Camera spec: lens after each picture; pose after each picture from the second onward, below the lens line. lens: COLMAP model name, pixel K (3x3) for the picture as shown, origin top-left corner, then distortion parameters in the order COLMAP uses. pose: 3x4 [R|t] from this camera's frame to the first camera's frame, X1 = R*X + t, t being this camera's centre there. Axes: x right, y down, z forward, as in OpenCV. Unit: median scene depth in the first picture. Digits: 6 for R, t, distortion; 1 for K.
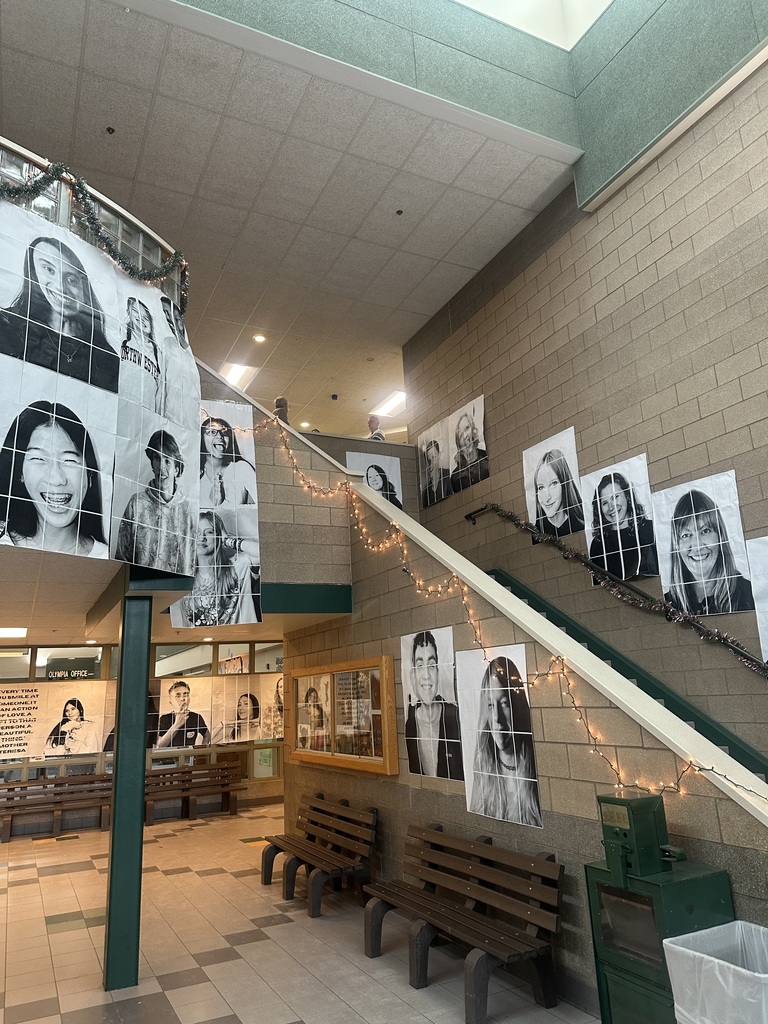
lens RADIAL K [[710.2, 0, 385.7], [0, 710.2, 504.4], [0, 0, 1]] dist [0.097449, -0.153779]
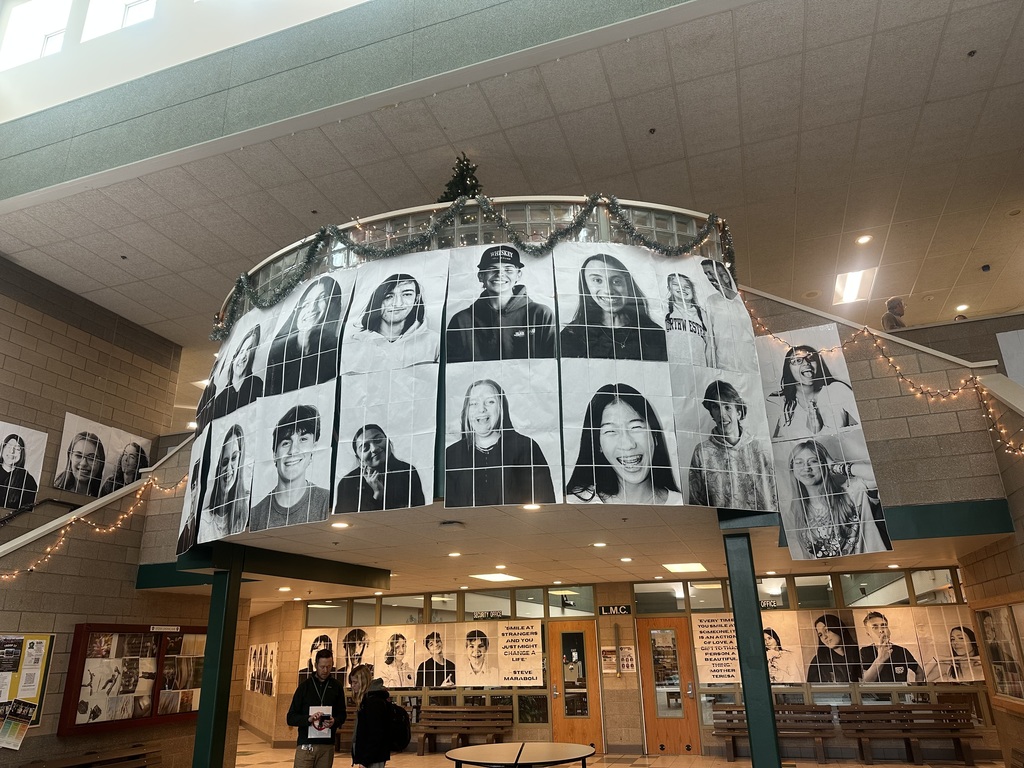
lens RADIAL K [[710.2, 0, 503.7], [0, 710.2, 381.4], [0, 0, 1]] dist [0.097449, -0.153779]
pose [[0.693384, -0.217222, -0.687046, 0.202682], [0.172054, 0.975810, -0.134879, -0.010215], [0.699725, -0.024686, 0.713985, -0.012022]]
